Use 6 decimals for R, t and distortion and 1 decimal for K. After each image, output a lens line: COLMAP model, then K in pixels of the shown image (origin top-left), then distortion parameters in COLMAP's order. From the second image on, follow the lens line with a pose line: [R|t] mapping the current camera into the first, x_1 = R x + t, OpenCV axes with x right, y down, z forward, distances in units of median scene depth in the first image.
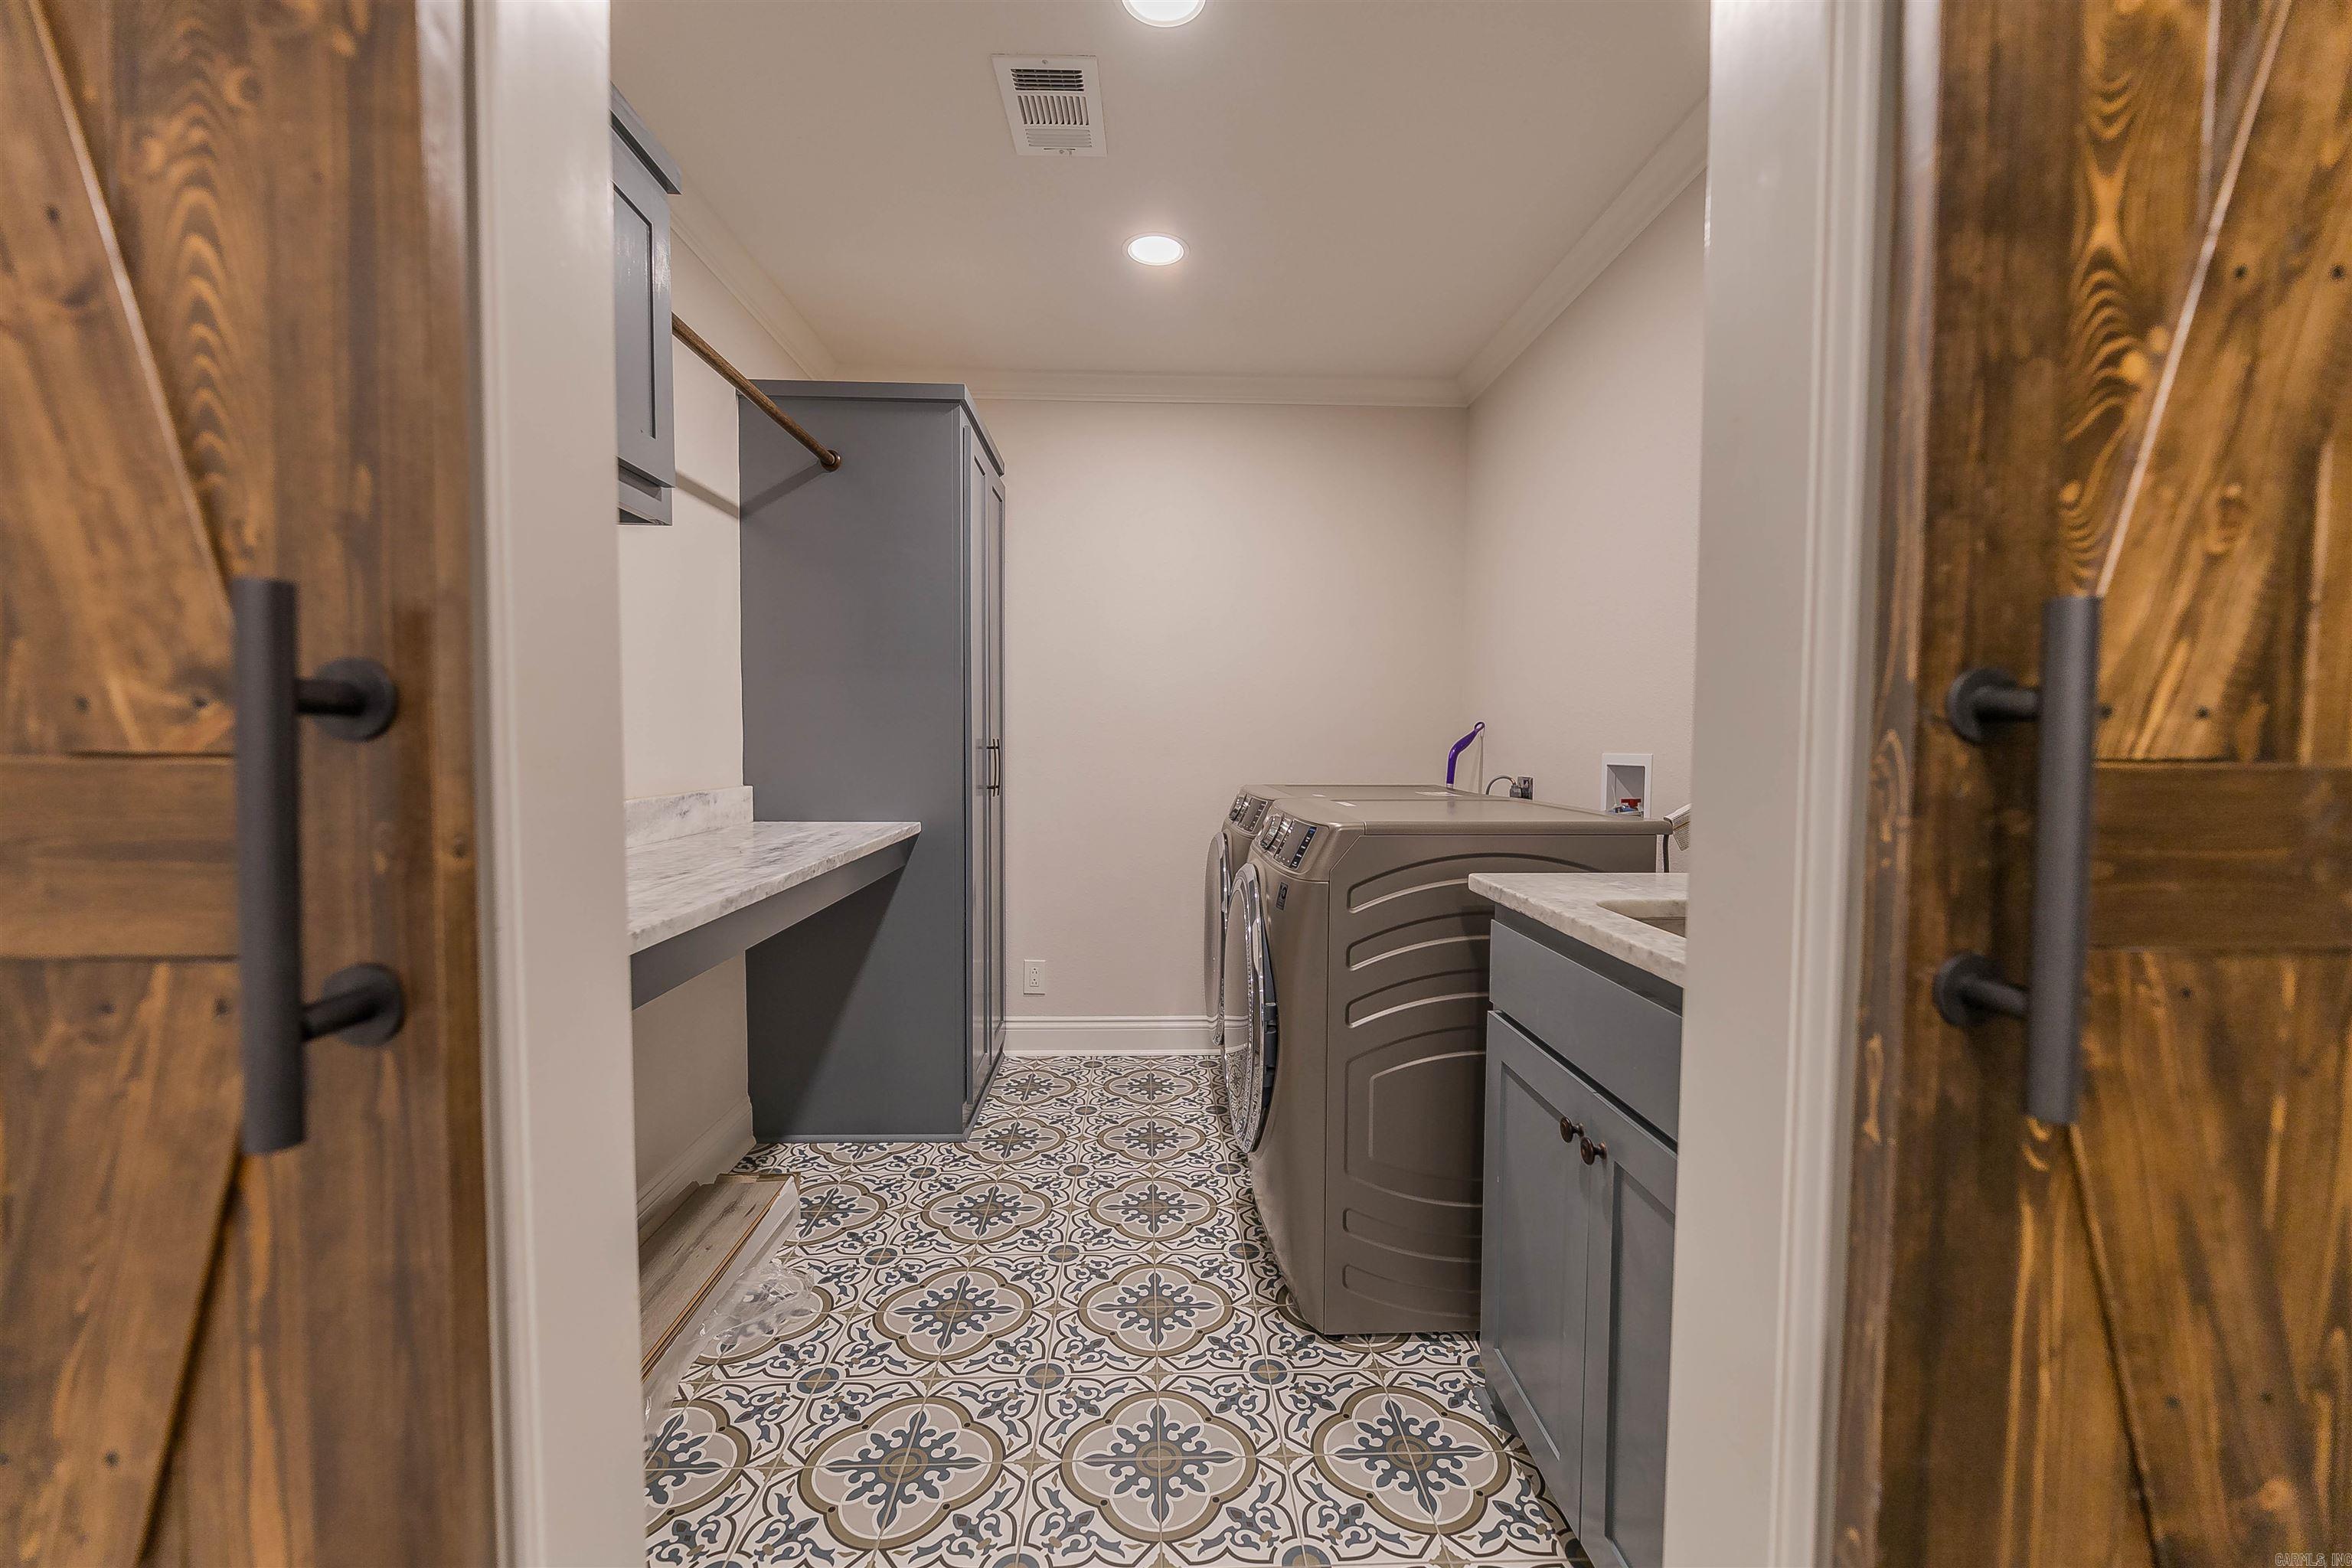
lens RADIAL K [[947.1, 0, 1173.5], [0, 947.1, 782.6], [0, 0, 1]] dist [-0.002368, 0.000256]
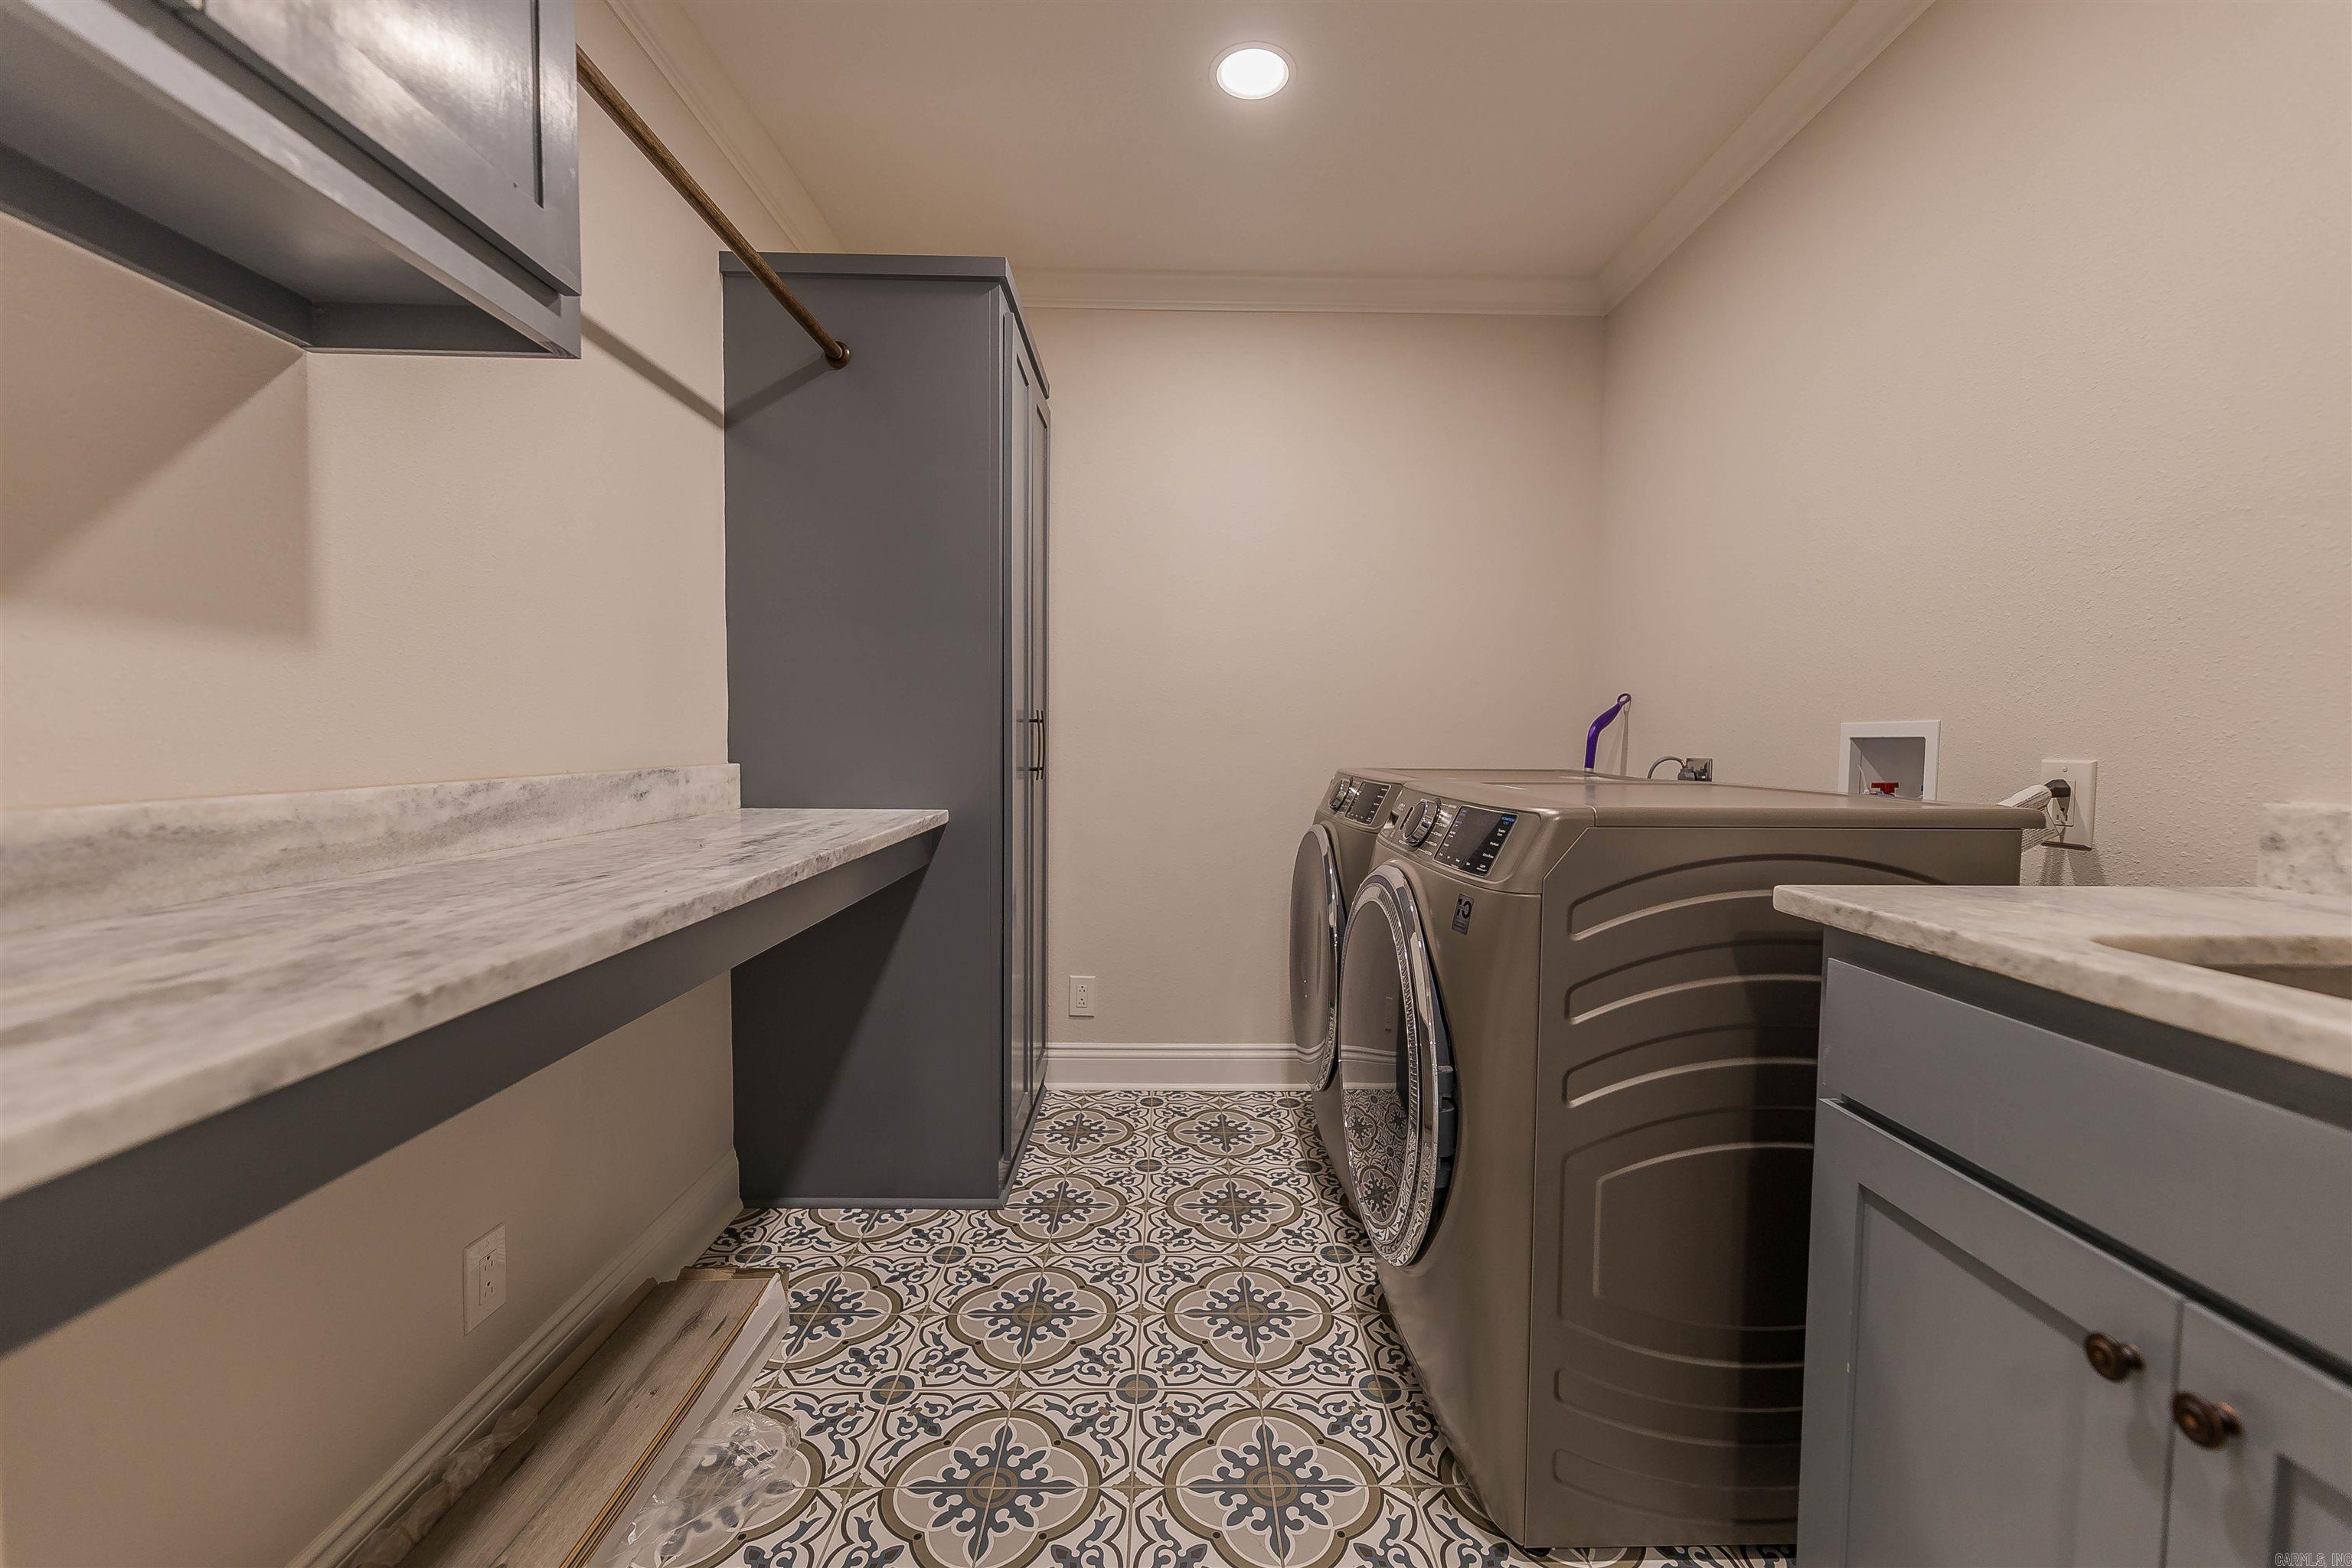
lens RADIAL K [[947.1, 0, 1183.7], [0, 947.1, 781.4], [0, 0, 1]] dist [-0.002368, 0.000256]
pose [[0.999818, 0.004783, -0.018476, -0.065567], [-0.004727, 0.999984, 0.003120, 0.017438], [0.018490, -0.003033, 0.999824, 0.250163]]
